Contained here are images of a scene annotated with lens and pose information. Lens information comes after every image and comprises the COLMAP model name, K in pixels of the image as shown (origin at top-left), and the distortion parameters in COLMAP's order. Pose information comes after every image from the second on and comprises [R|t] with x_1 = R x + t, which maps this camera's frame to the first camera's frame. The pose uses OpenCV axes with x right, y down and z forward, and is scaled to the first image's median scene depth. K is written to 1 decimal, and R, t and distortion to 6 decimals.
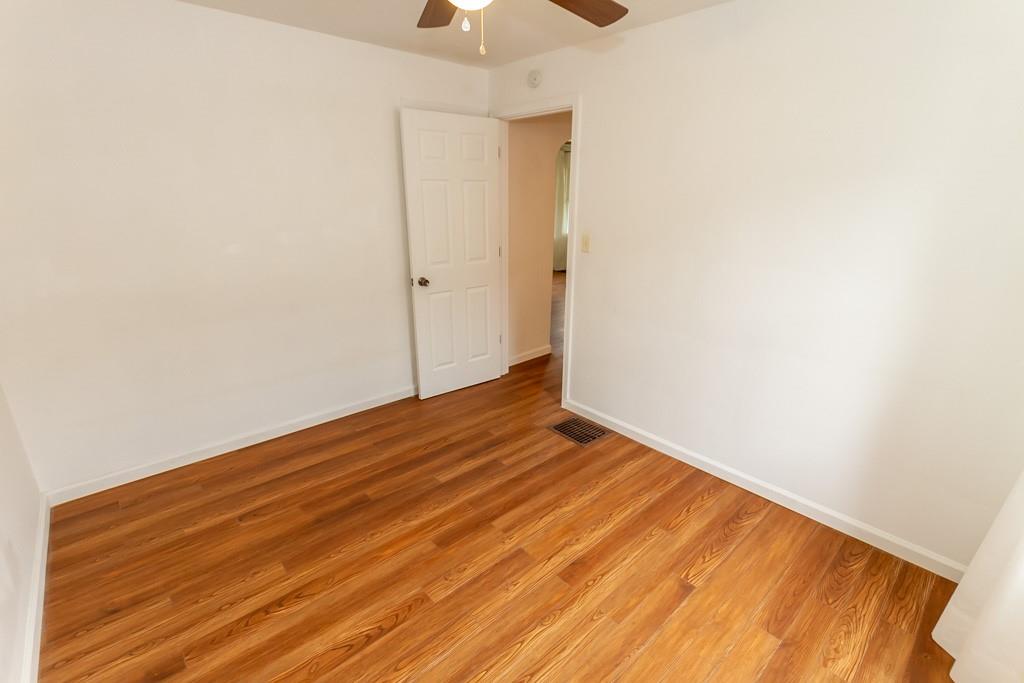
lens RADIAL K [[481.7, 0, 513.2], [0, 481.7, 342.9], [0, 0, 1]] dist [0.017295, -0.005243]
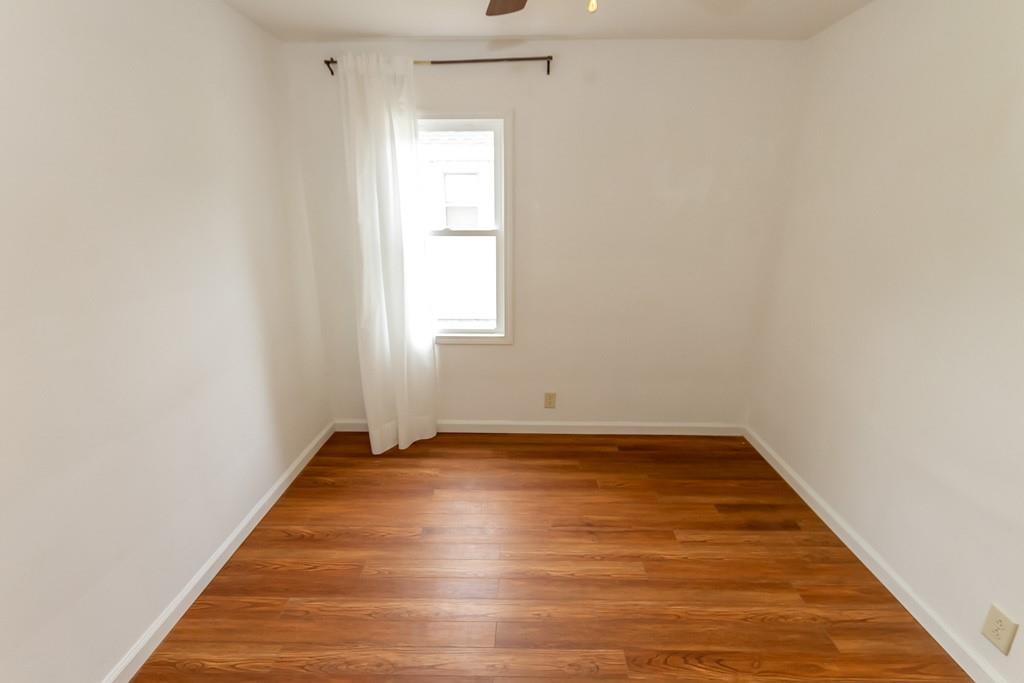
lens RADIAL K [[481.7, 0, 513.2], [0, 481.7, 342.9], [0, 0, 1]] dist [0.017295, -0.005243]
pose [[-0.746985, -0.192015, 0.636509, -0.458987], [0.190158, 0.855684, 0.481296, -0.417647], [-0.637066, 0.480558, -0.602669, 1.348433]]
